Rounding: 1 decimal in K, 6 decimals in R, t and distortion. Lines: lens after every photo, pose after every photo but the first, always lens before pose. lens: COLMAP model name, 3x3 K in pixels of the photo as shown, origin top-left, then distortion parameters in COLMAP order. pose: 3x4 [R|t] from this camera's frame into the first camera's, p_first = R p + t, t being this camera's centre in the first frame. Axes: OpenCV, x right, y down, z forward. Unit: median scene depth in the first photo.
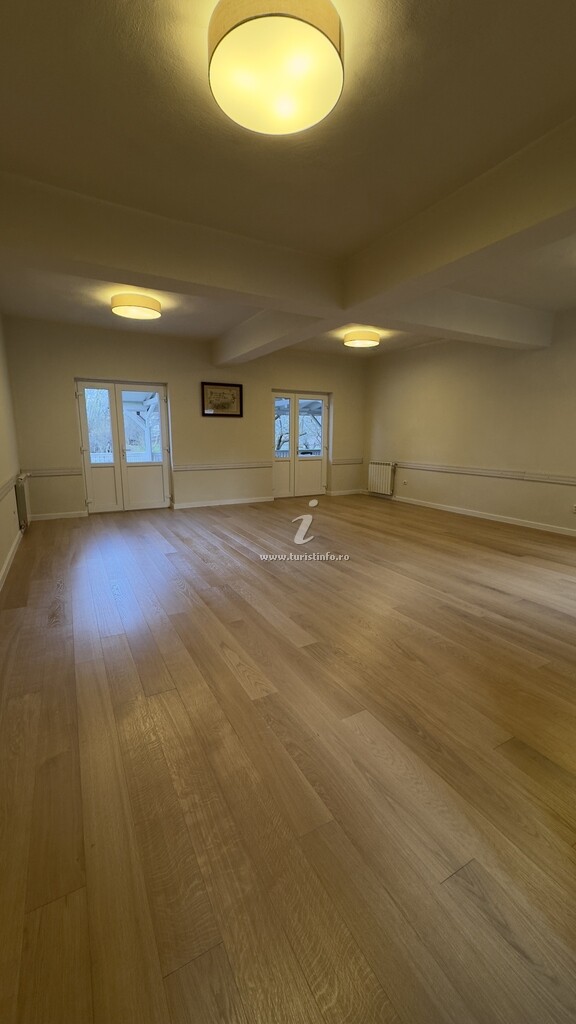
lens RADIAL K [[402.5, 0, 293.6], [0, 402.5, 513.9], [0, 0, 1]] dist [-0.003203, 0.001043]
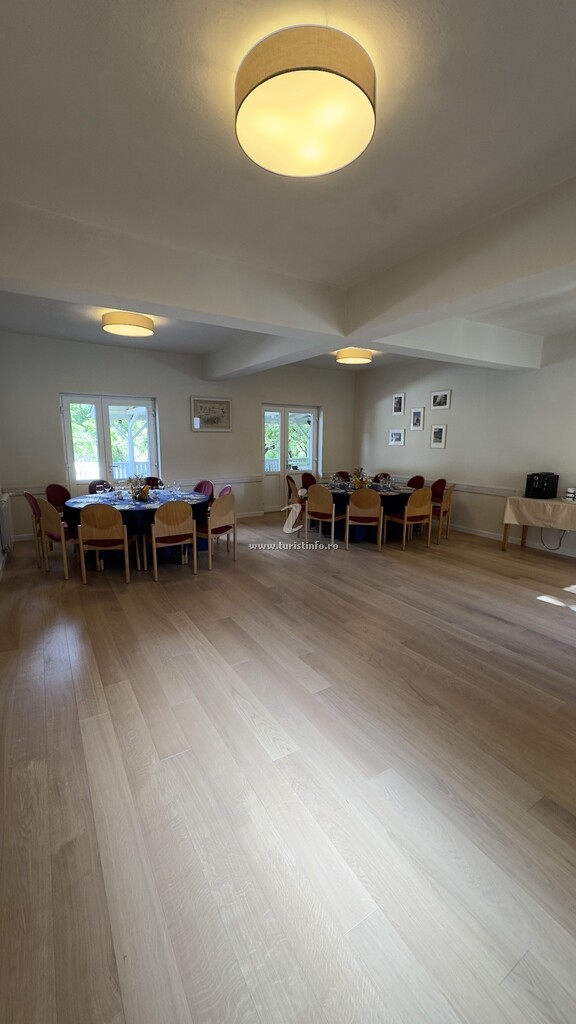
lens RADIAL K [[402.5, 0, 289.9], [0, 402.5, 509.8], [0, 0, 1]] dist [-0.003203, 0.001043]
pose [[0.998848, -0.003257, 0.047868, -0.098498], [0.003672, 0.999957, -0.008574, -0.115757], [-0.047838, 0.008740, 0.998817, 0.032242]]
